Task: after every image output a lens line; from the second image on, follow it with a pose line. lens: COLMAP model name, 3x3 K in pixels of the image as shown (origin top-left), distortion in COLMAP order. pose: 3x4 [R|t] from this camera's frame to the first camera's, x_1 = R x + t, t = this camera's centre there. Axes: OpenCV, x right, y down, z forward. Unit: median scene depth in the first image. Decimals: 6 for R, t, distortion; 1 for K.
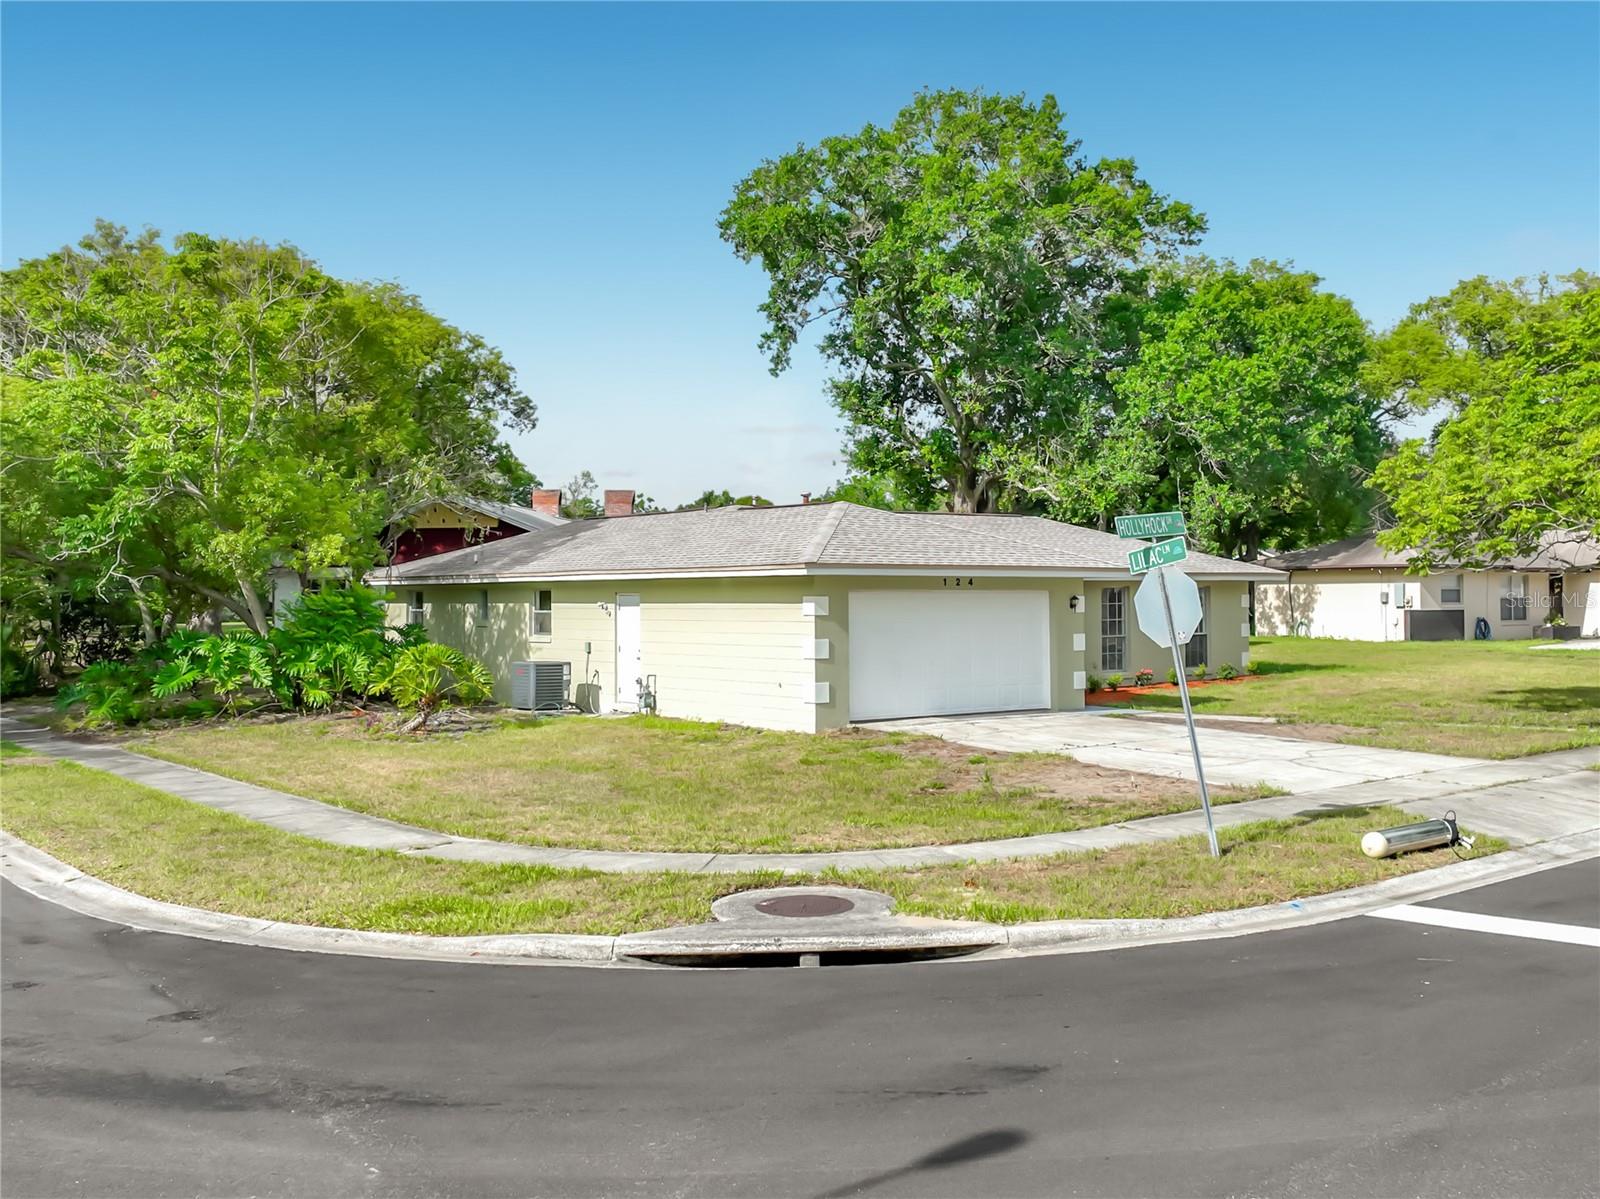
lens RADIAL K [[1595.8, 0, 805.5], [0, 1595.8, 534.9], [0, 0, 1]] dist [0.003159, 0.011400]
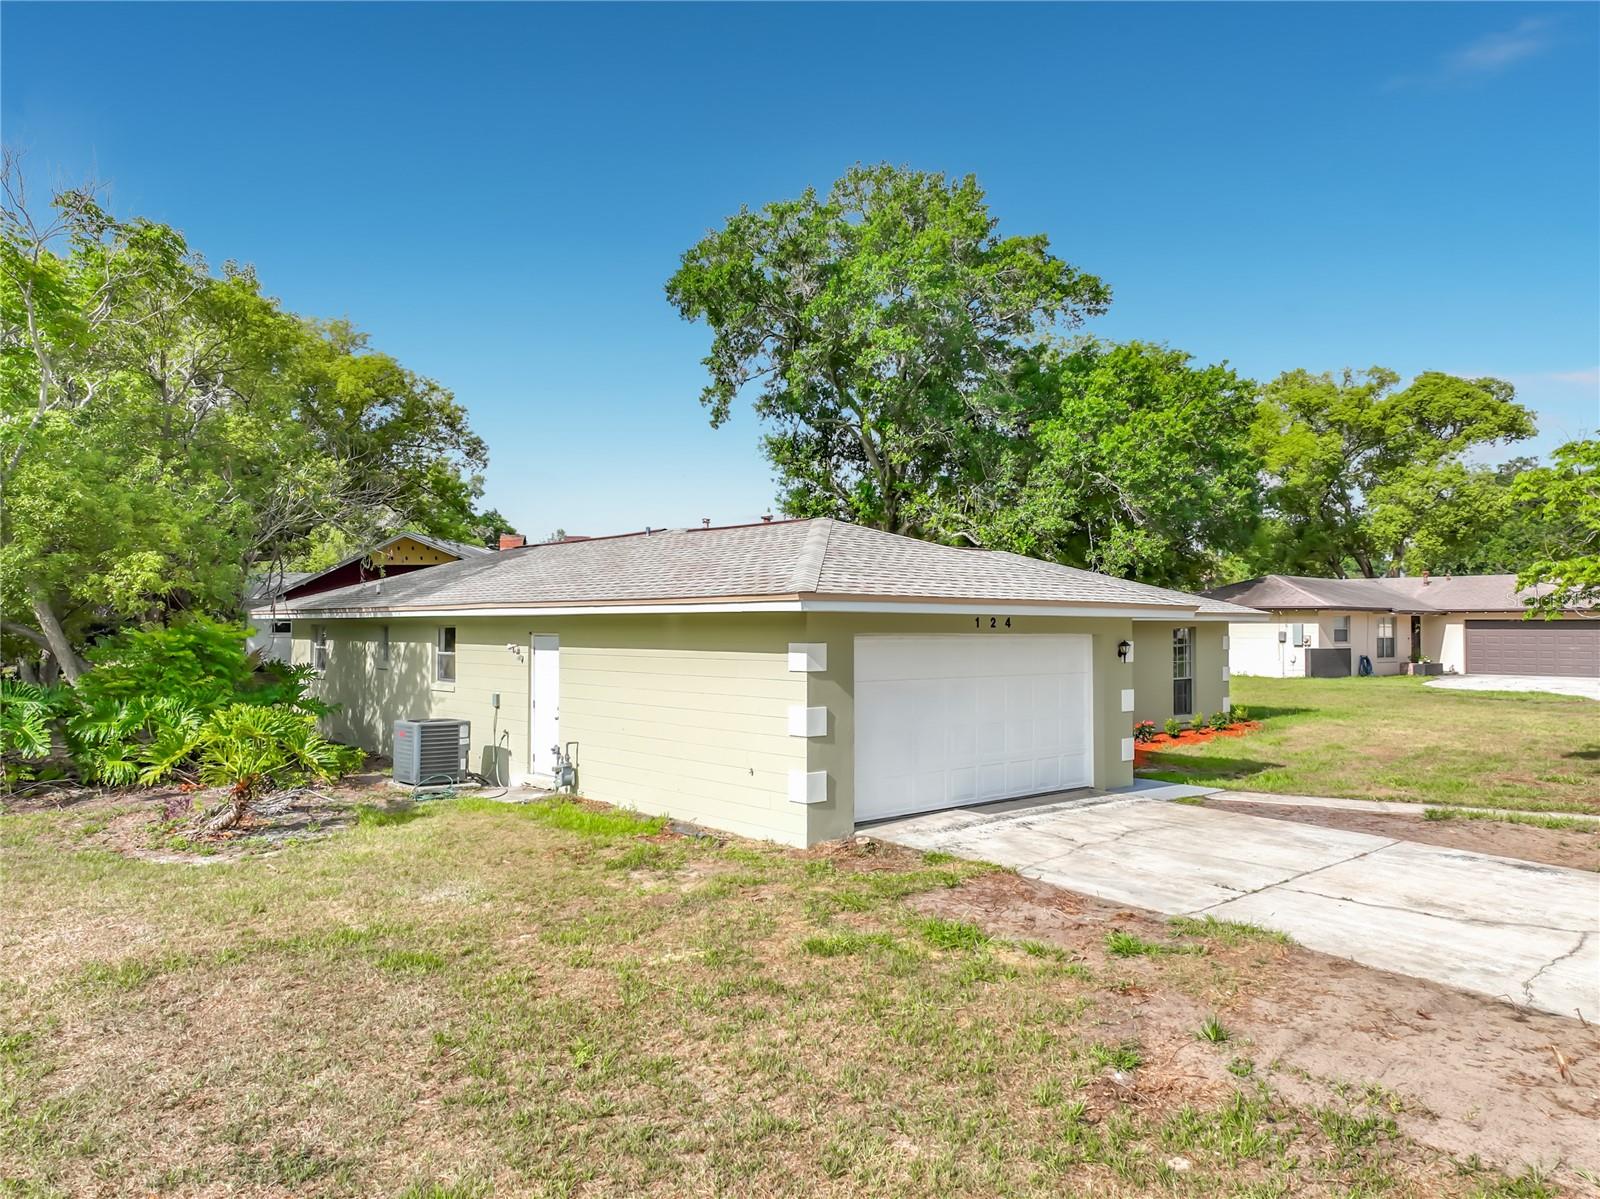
lens RADIAL K [[1129.5, 0, 794.4], [0, 1129.5, 600.3], [0, 0, 1]] dist [-0.007740, 0.024663]
pose [[0.998073, 0.008846, 0.061418, -0.014037], [-0.009751, 0.999848, 0.014457, 0.006647], [-0.061281, -0.015028, 0.998007, 0.257430]]
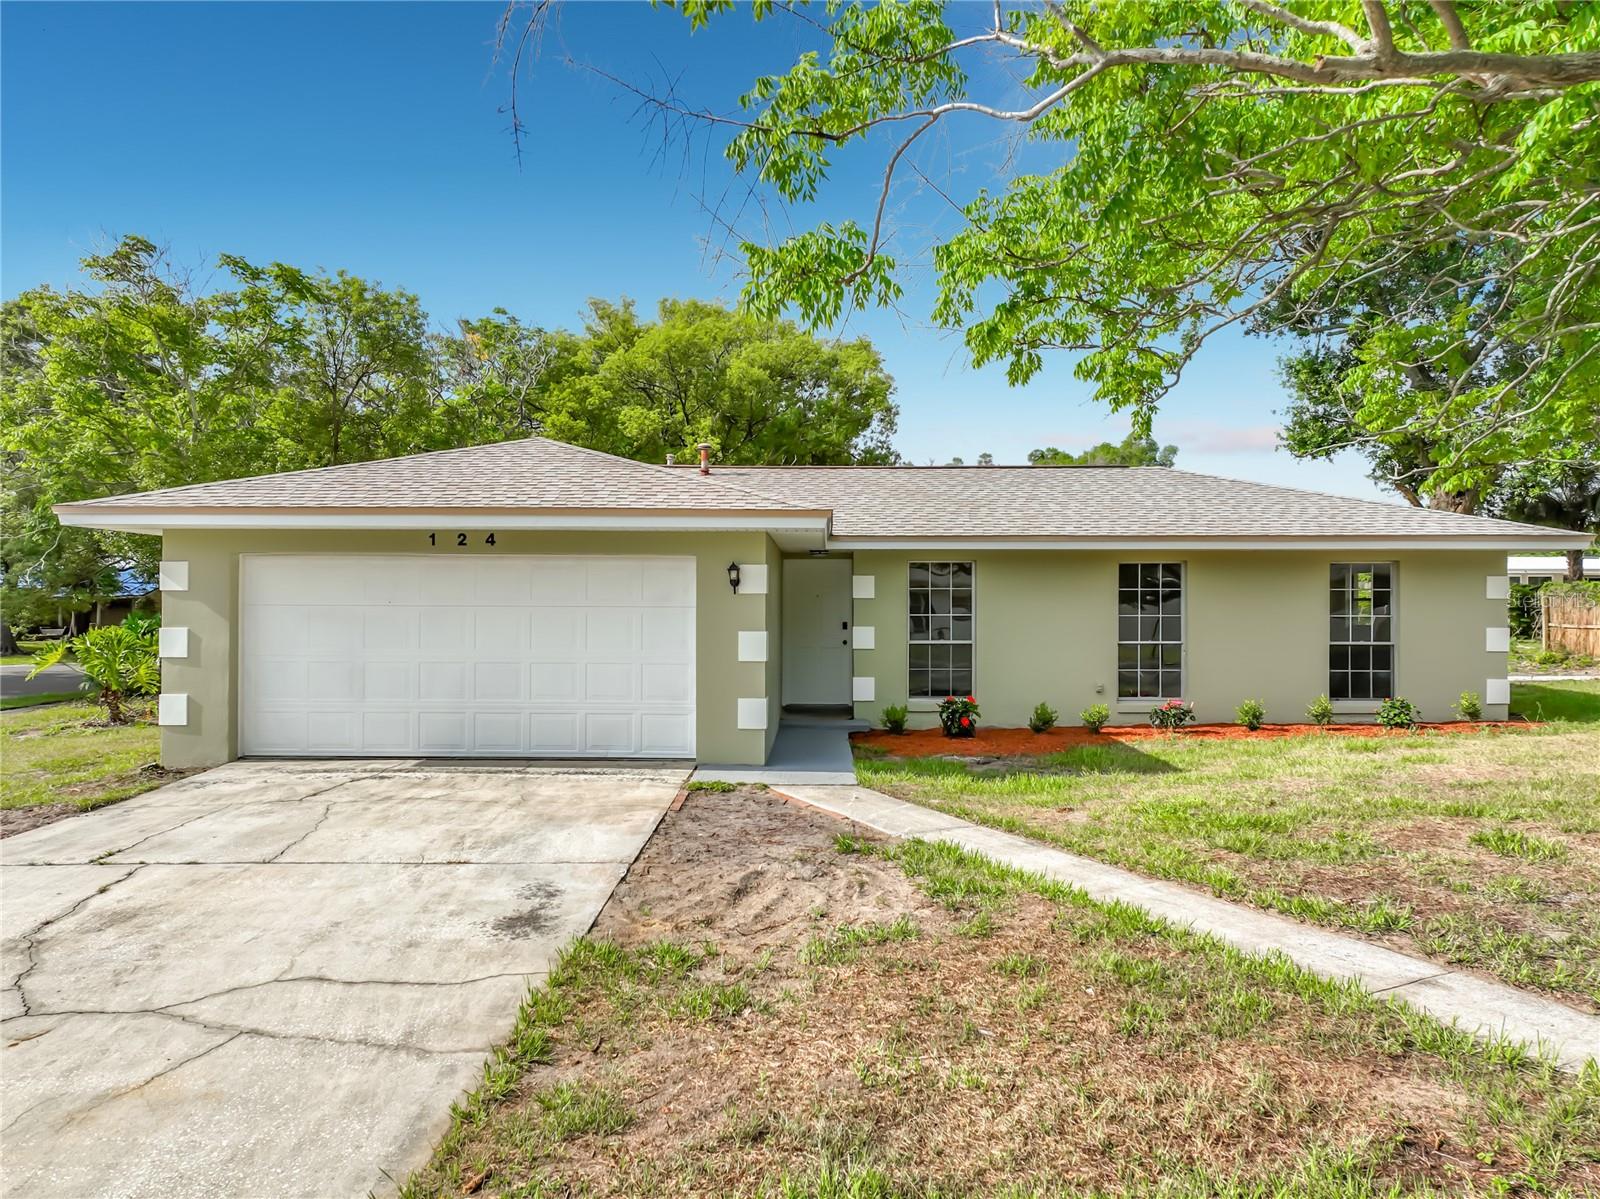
lens RADIAL K [[1129.5, 0, 794.4], [0, 1129.5, 600.3], [0, 0, 1]] dist [-0.007740, 0.024663]
pose [[0.782841, 0.001411, -0.622220, 0.239968], [0.018298, 0.999513, 0.025288, 0.022998], [0.621953, -0.031182, 0.782434, 0.390609]]
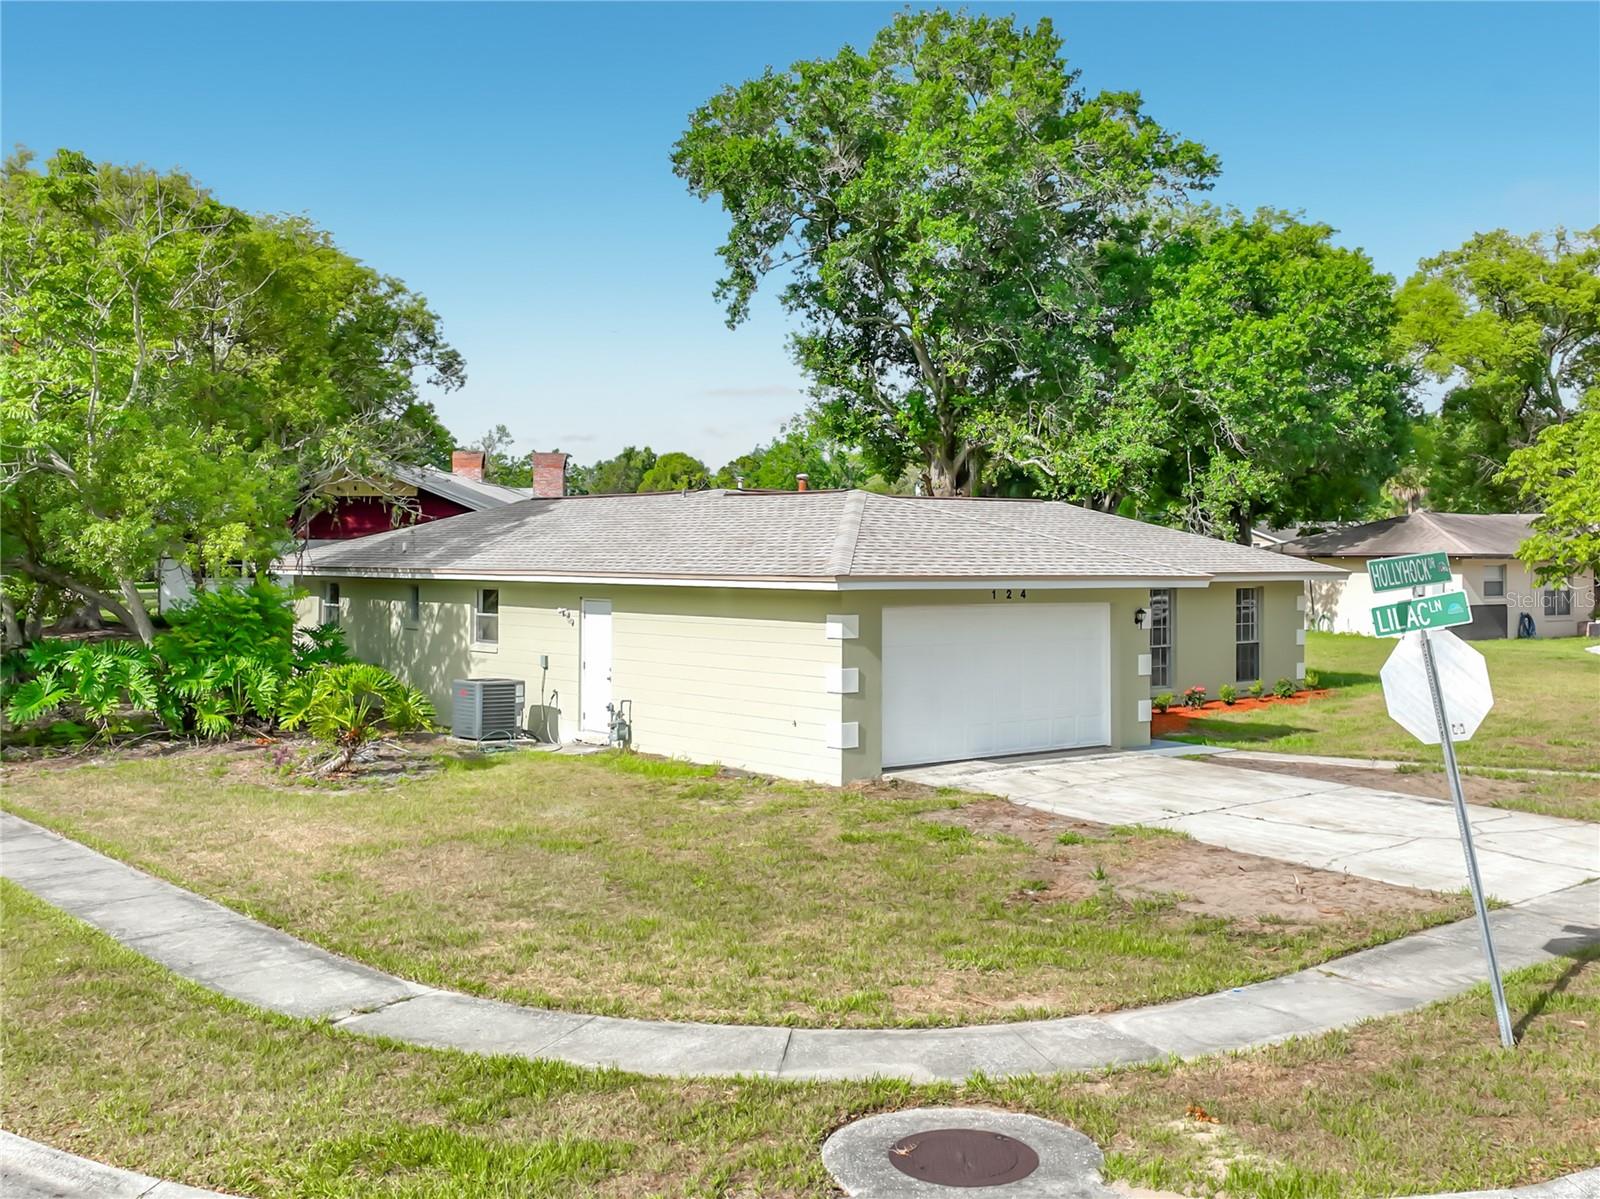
lens RADIAL K [[1672.3, 0, 774.5], [0, 1672.3, 503.5], [0, 0, 1]] dist [-0.001016, 0.016642]
pose [[0.999458, 0.011927, 0.030668, -0.026665], [-0.012155, 0.999900, 0.007272, -0.011364], [-0.030578, -0.007641, 0.999503, 0.078670]]
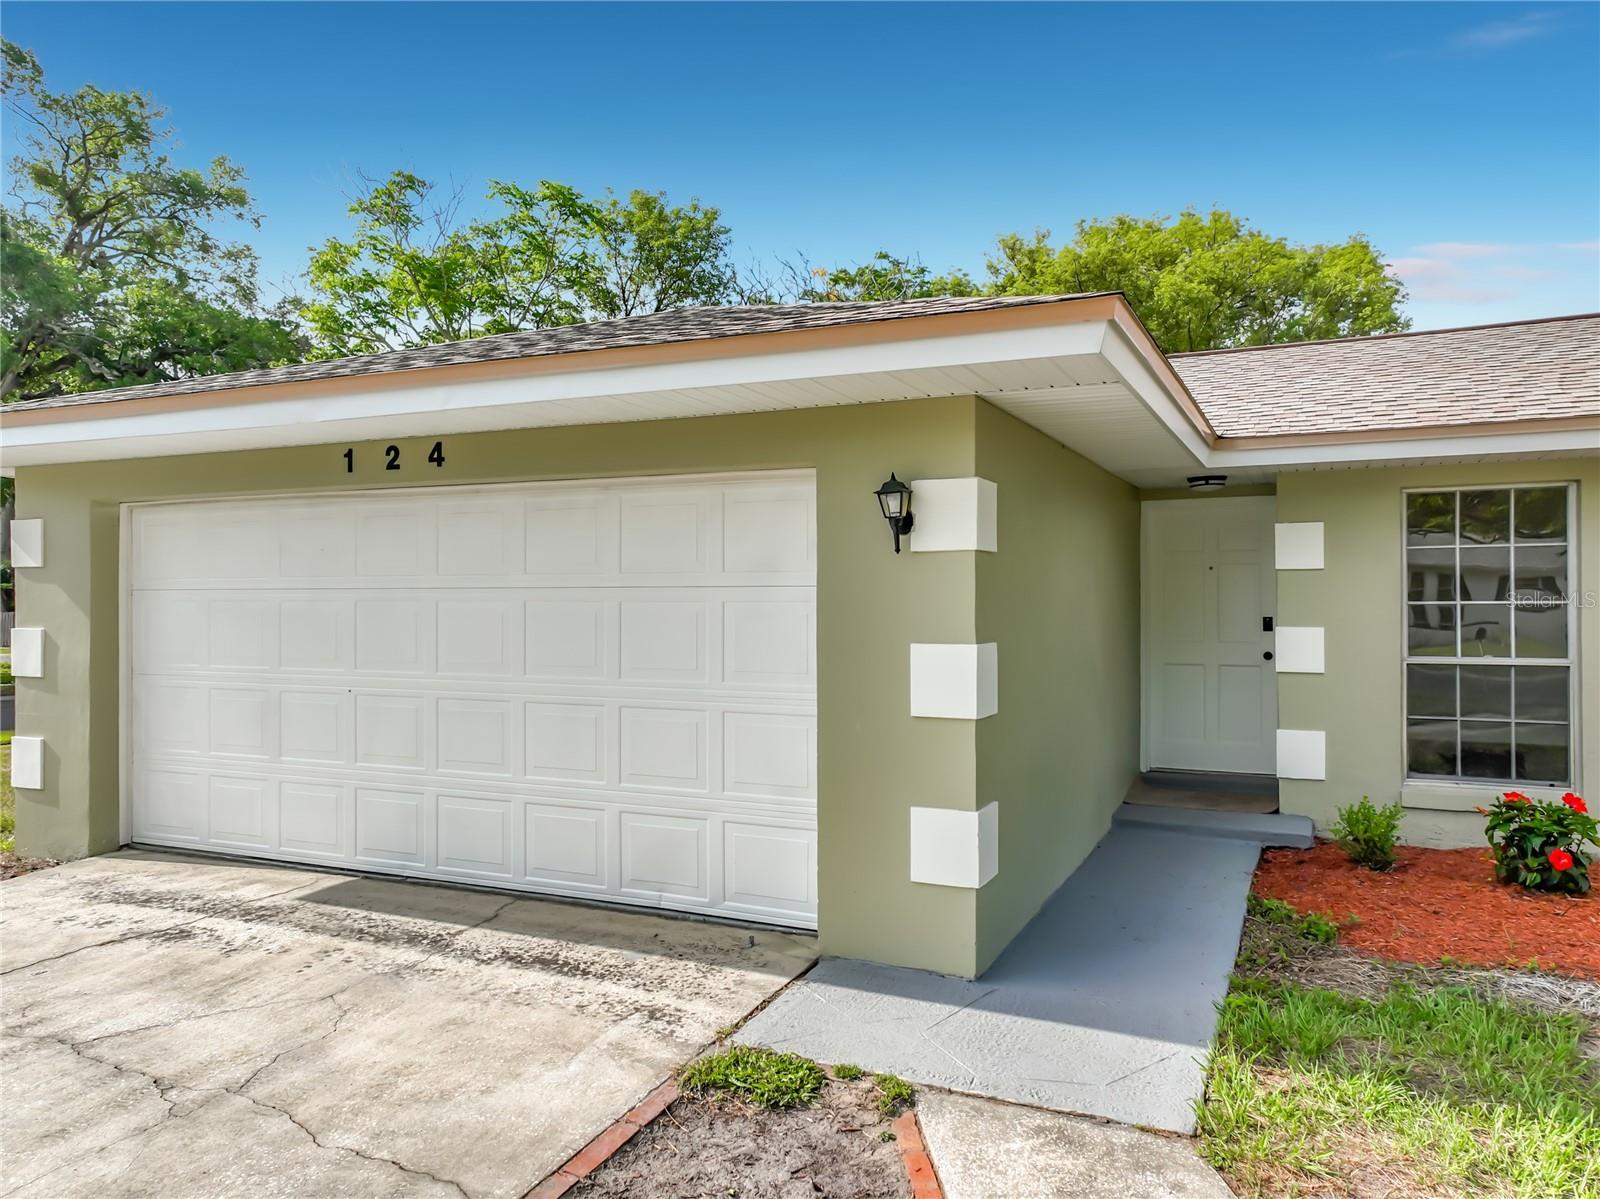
lens RADIAL K [[1122.7, 0, 791.6], [0, 1122.7, 606.9], [0, 0, 1]] dist [0.040698, 0.000184]
pose [[0.467302, 0.007710, -0.884064, 0.169197], [0.035611, 0.998986, 0.027536, 0.028698], [0.883380, -0.044350, 0.466554, 0.506209]]
